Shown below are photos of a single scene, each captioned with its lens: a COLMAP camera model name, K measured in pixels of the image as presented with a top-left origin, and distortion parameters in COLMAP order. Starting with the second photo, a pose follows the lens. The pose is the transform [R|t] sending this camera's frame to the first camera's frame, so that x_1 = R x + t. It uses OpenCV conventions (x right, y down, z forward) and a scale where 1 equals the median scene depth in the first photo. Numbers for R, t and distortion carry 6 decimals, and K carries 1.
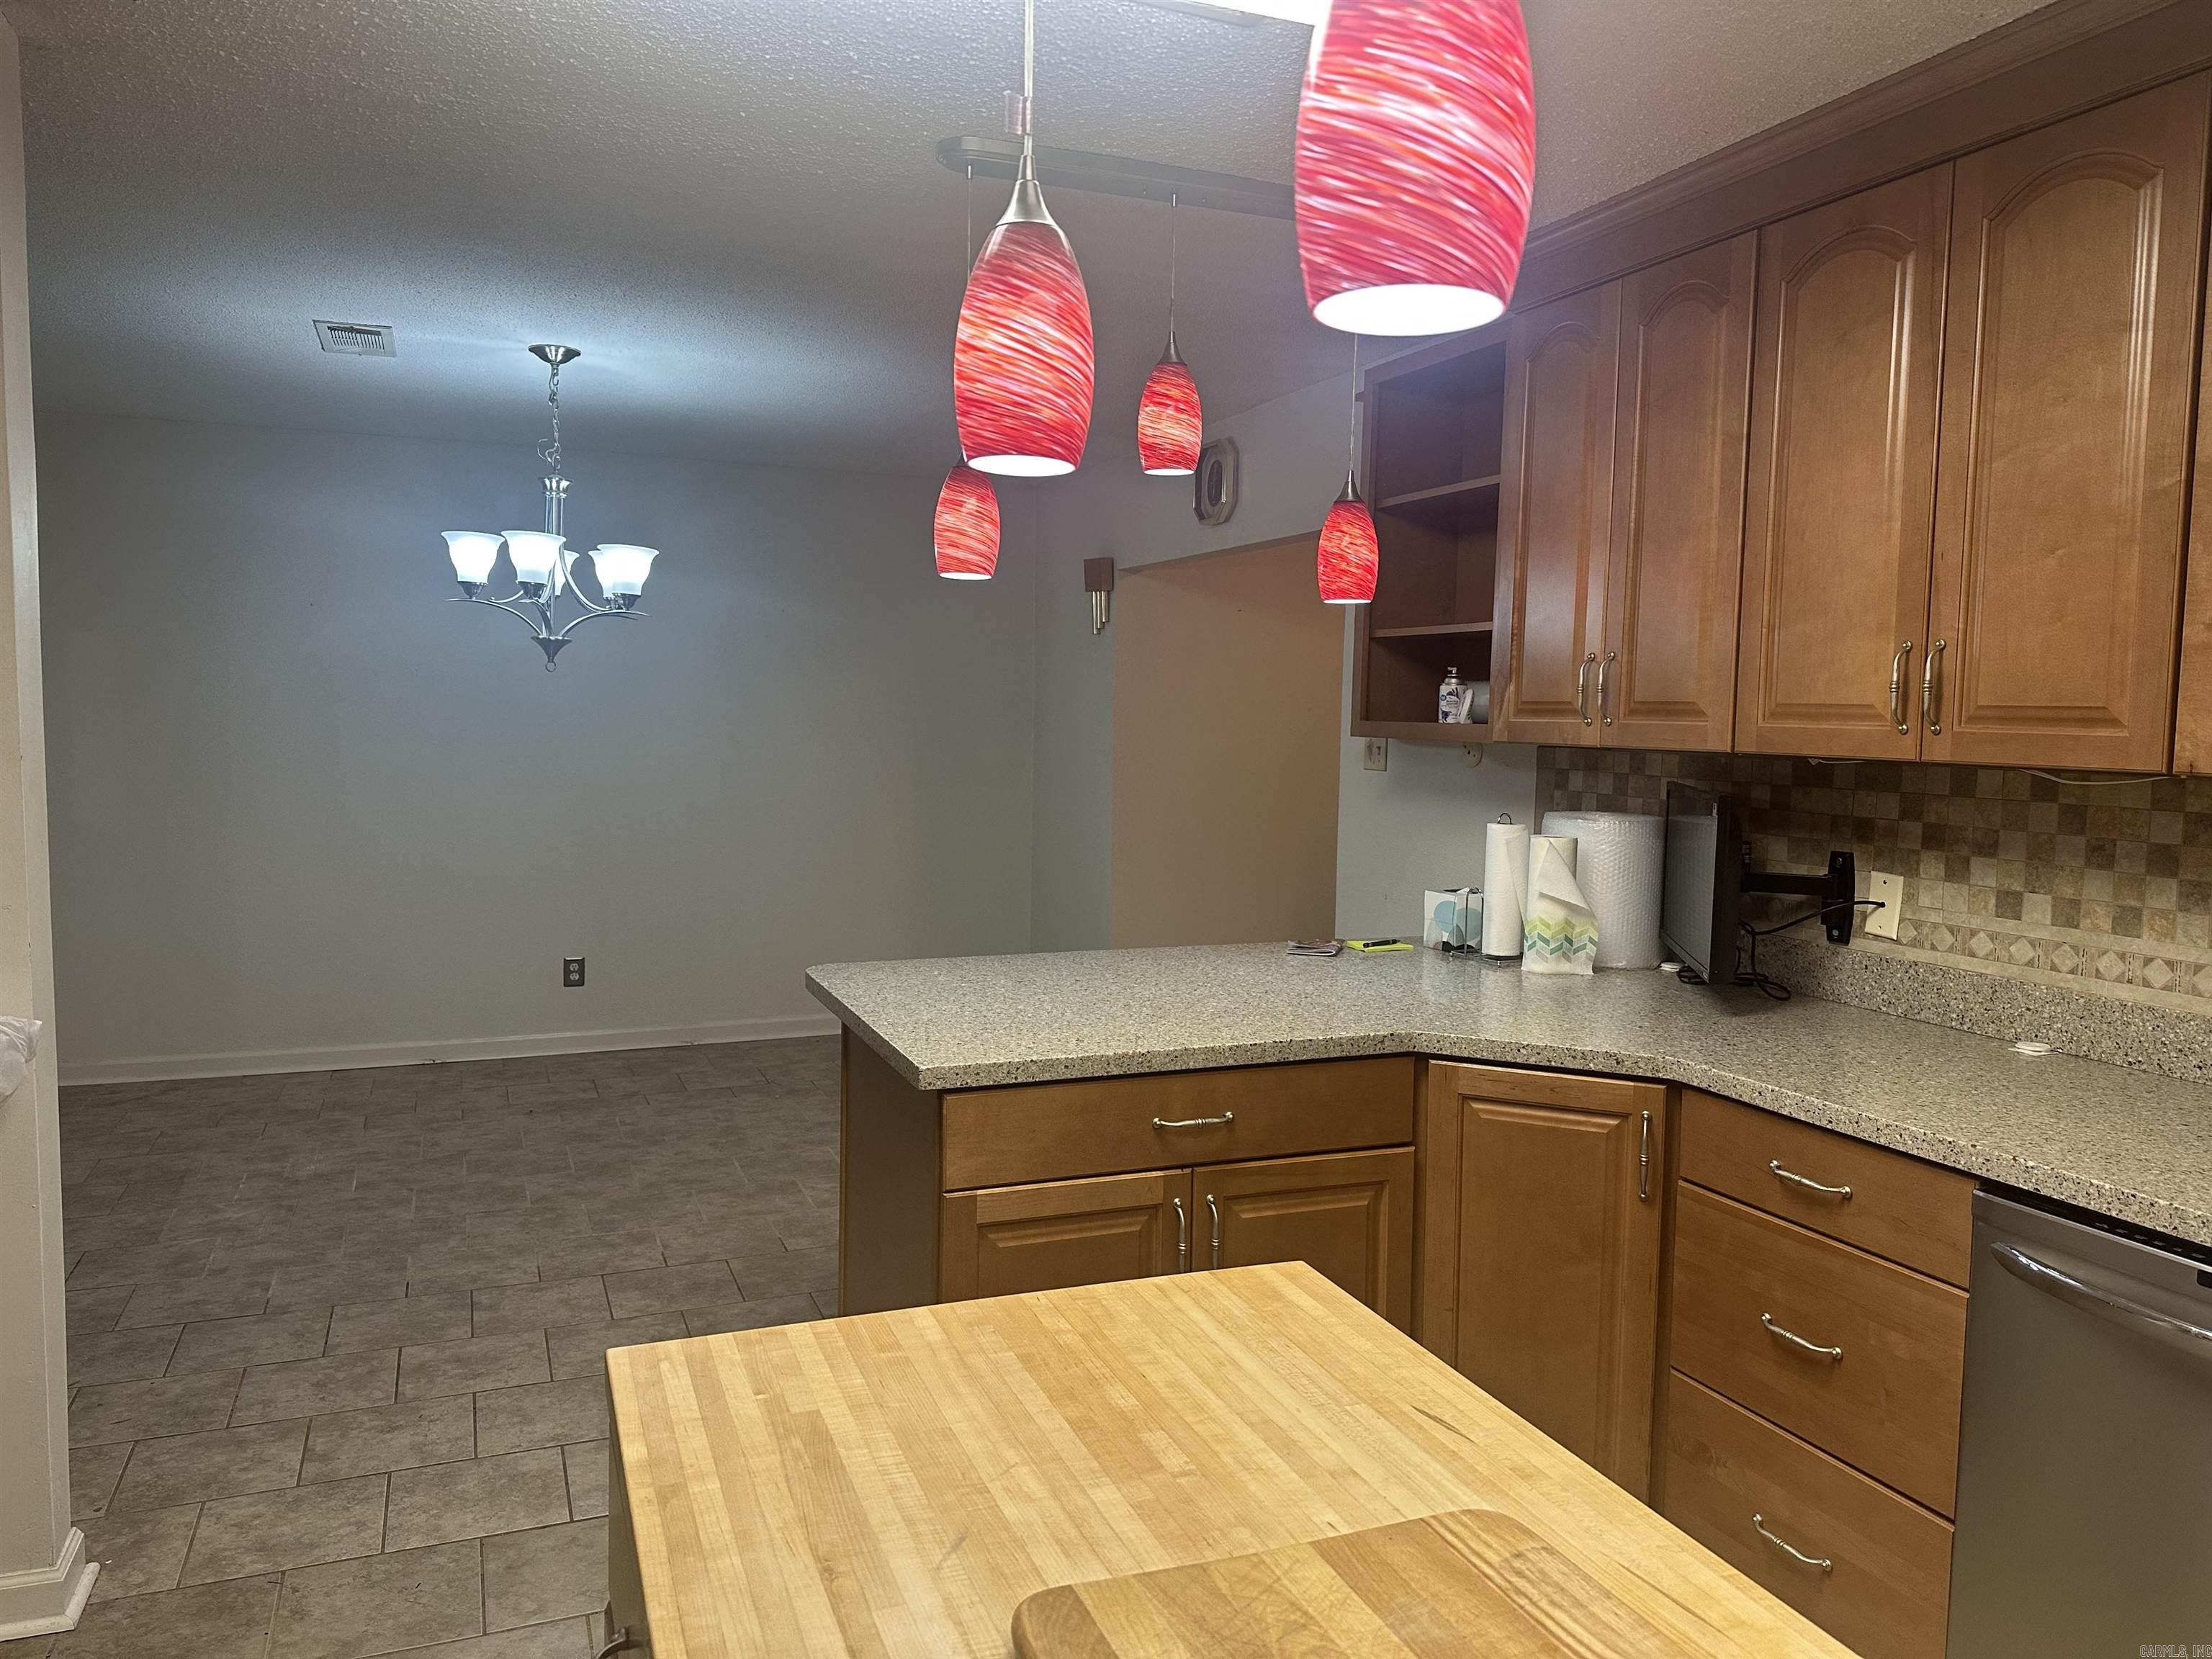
lens RADIAL K [[1530.7, 0, 1103.8], [0, 1530.7, 826.5], [0, 0, 1]] dist [0.049041, -0.061441]
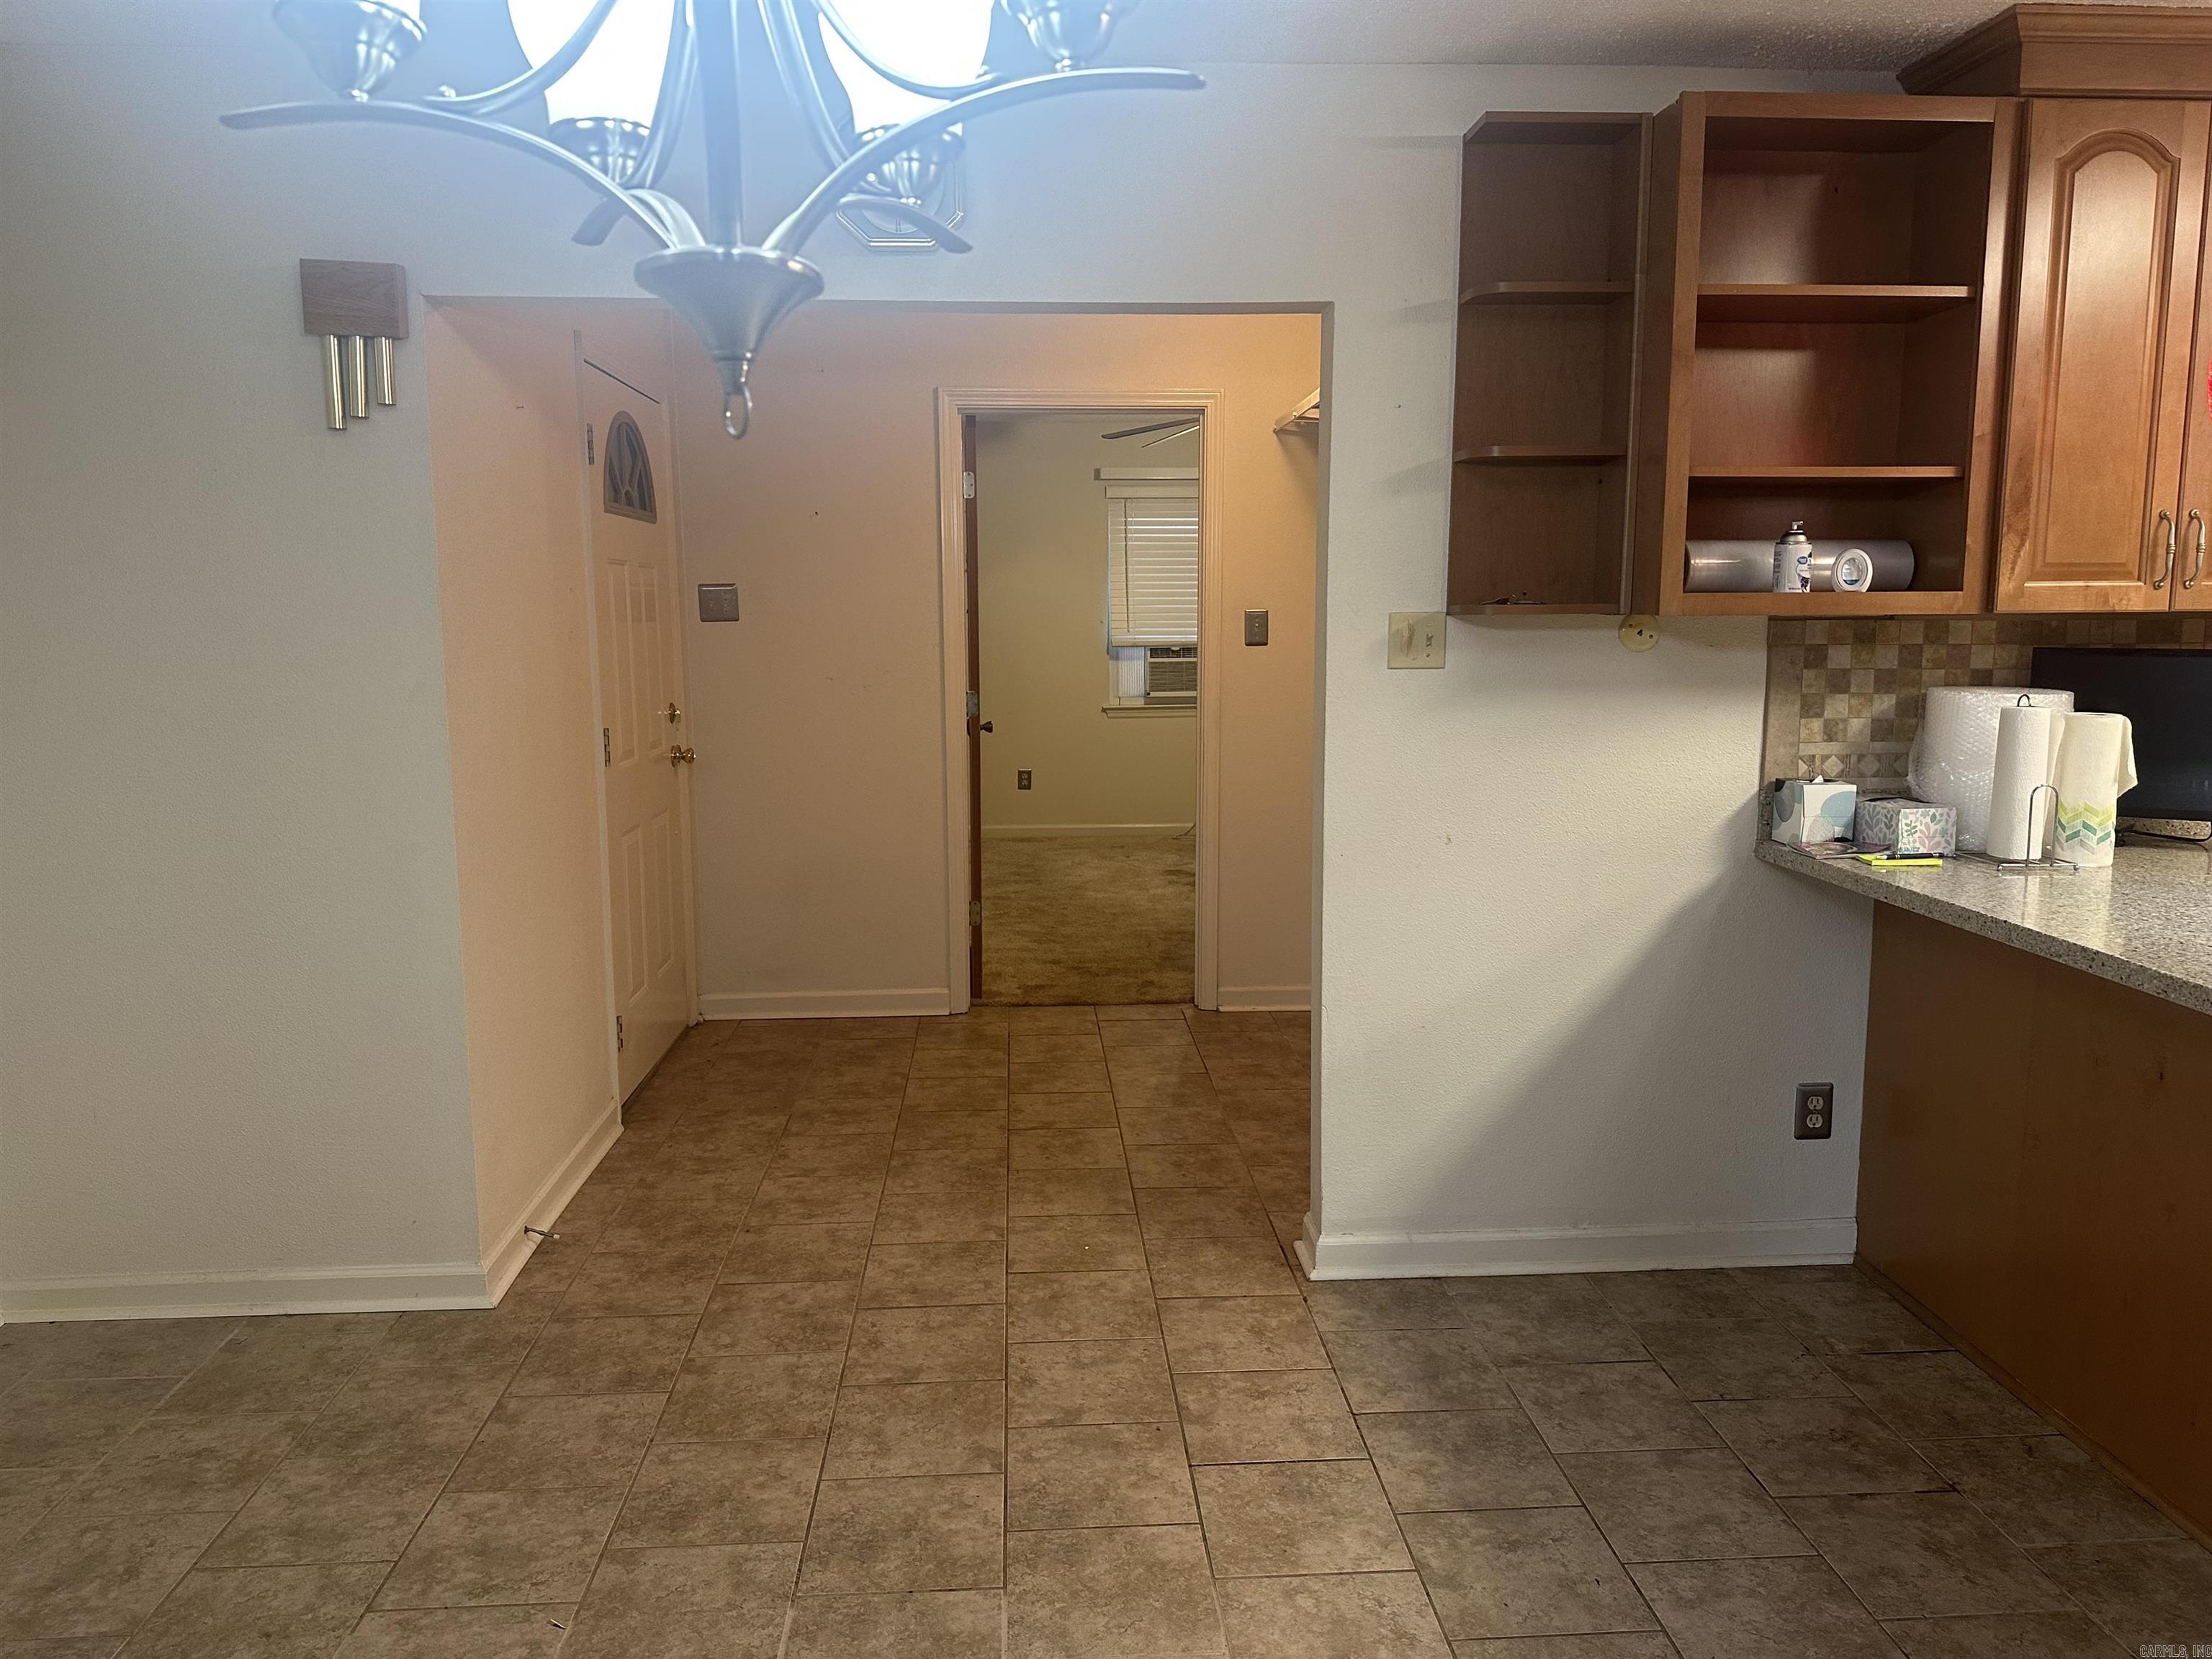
lens RADIAL K [[1530.7, 0, 1107.6], [0, 1530.7, 819.1], [0, 0, 1]] dist [0.049041, -0.061441]
pose [[0.335114, -0.160040, 0.928486, -0.810097], [0.087231, 0.986505, 0.138557, -0.117596], [-0.938131, 0.034560, 0.344552, 1.320613]]
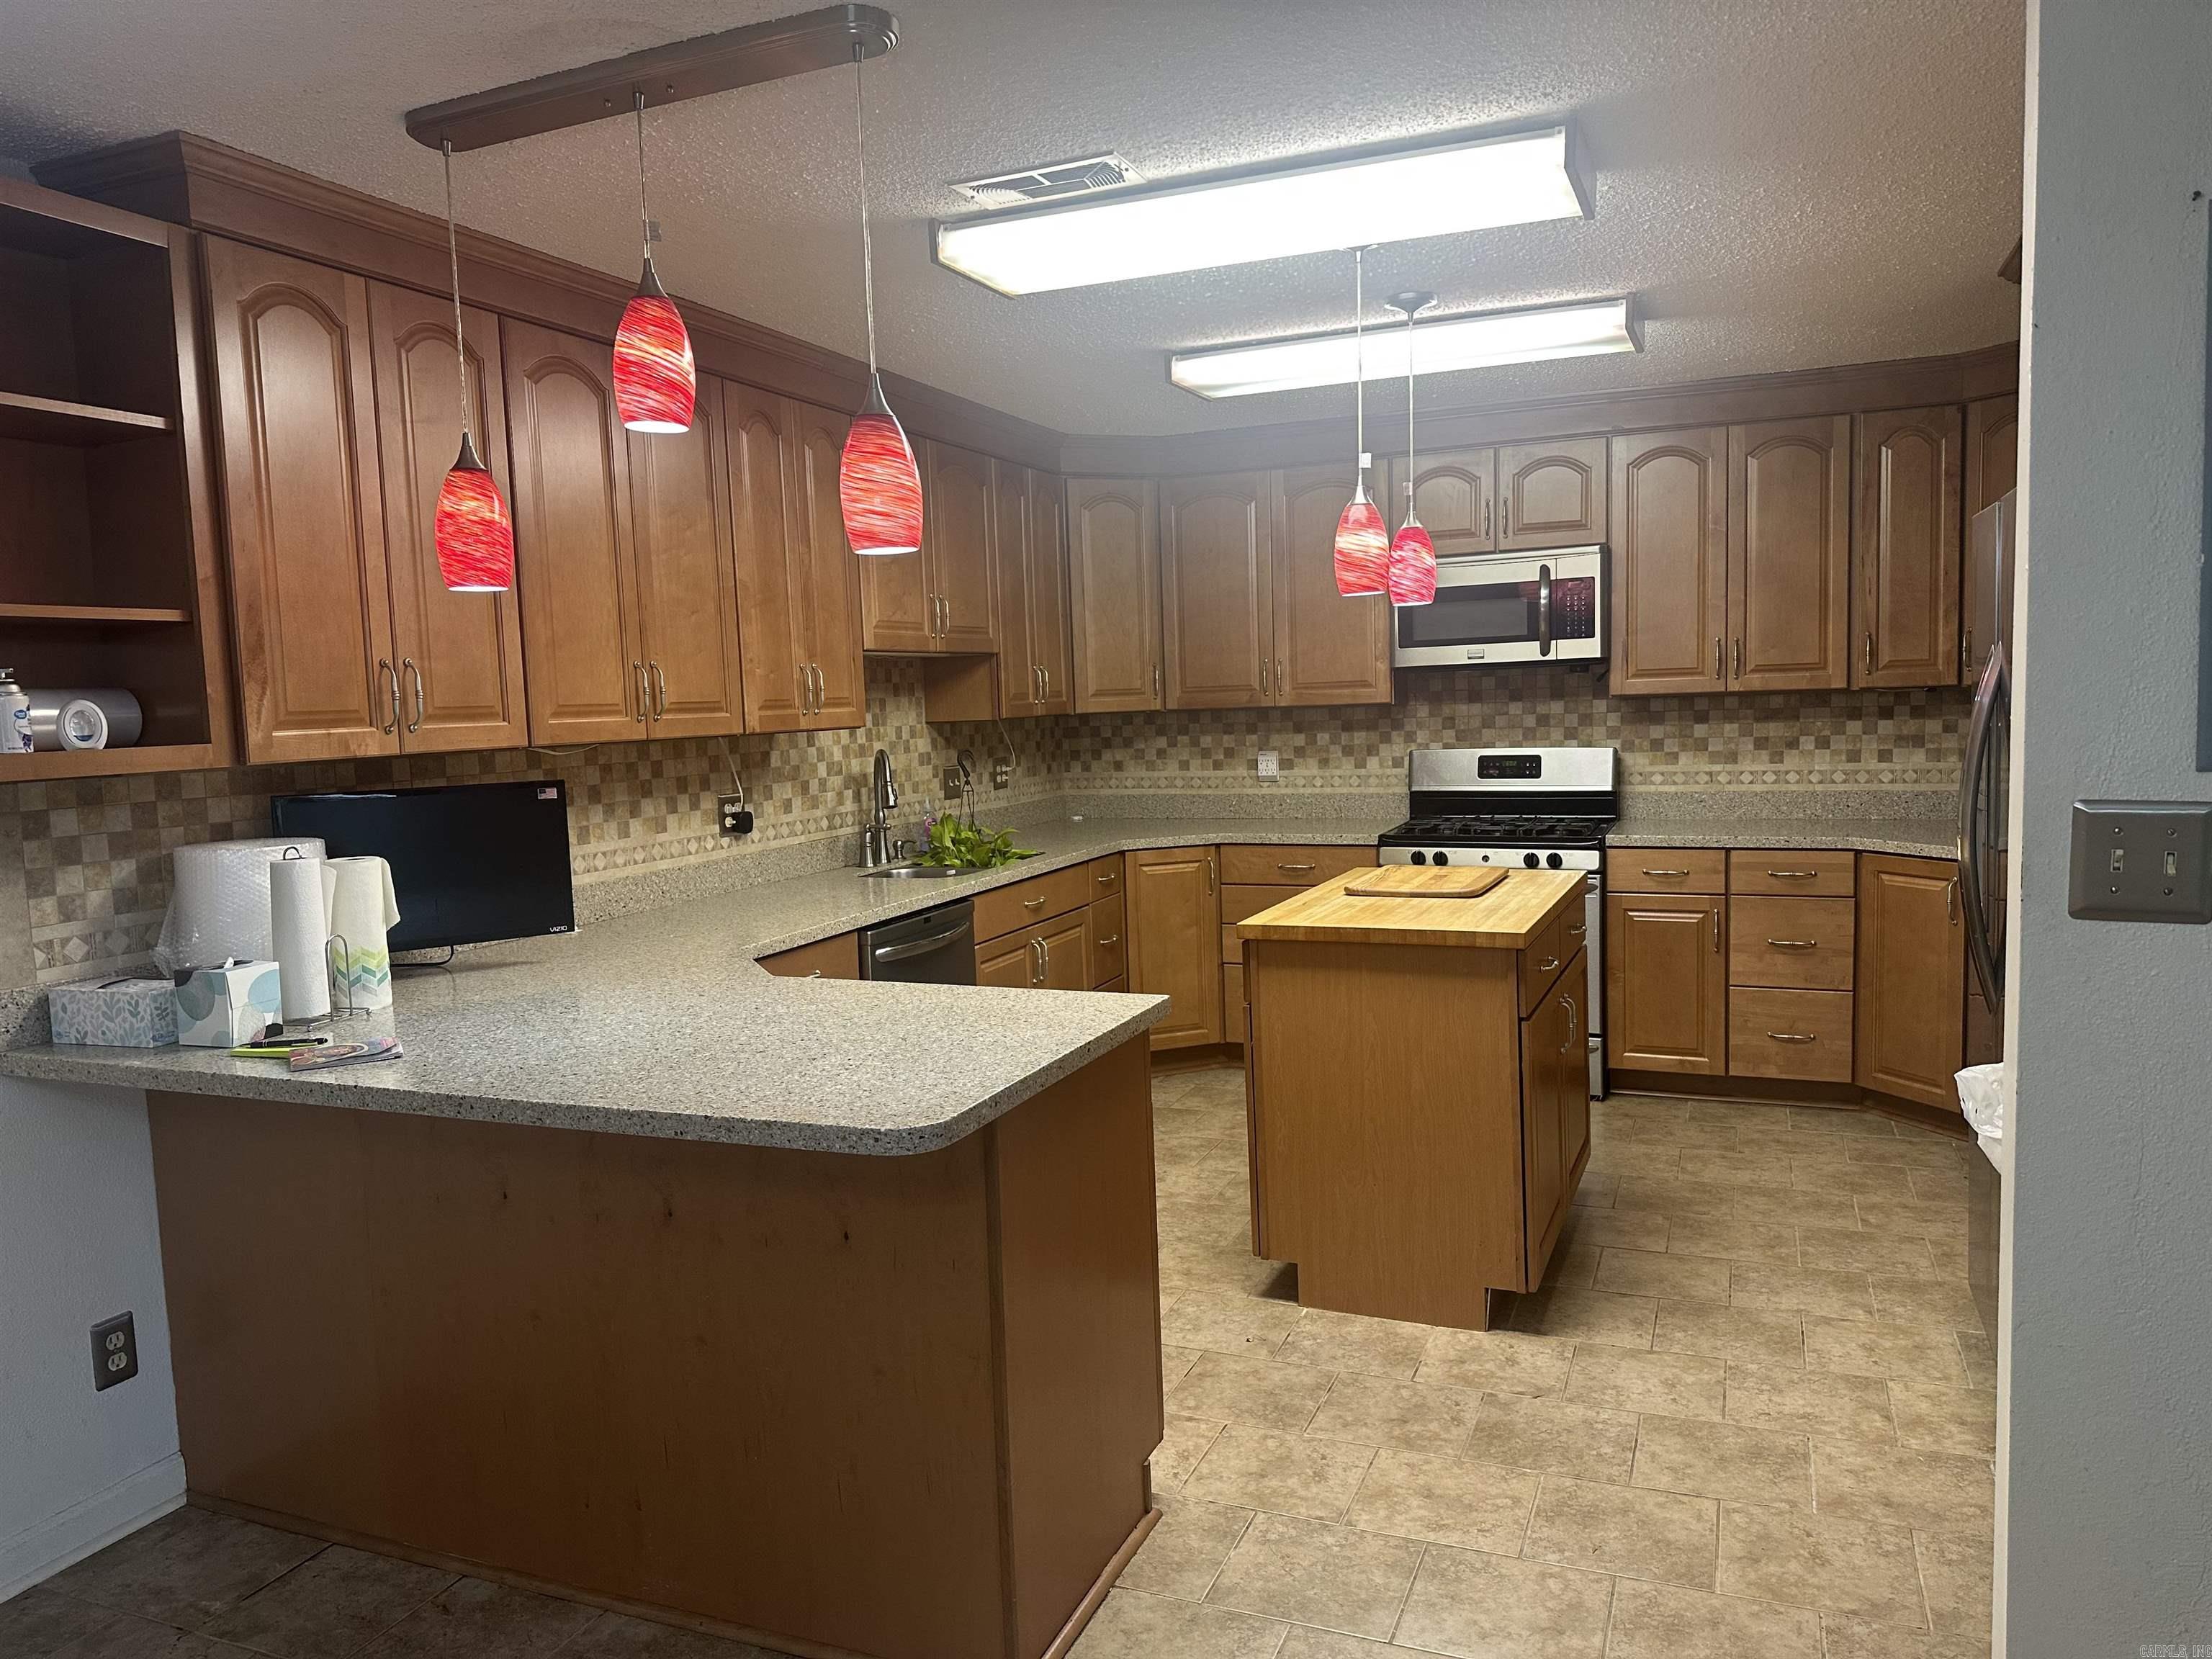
lens RADIAL K [[1530.7, 0, 1110.3], [0, 1530.7, 835.4], [0, 0, 1]] dist [0.049041, -0.061441]
pose [[-0.699794, -0.065784, 0.711309, -0.718054], [0.074093, 0.983696, 0.163869, -0.133231], [-0.710492, 0.167377, -0.683510, 1.396648]]
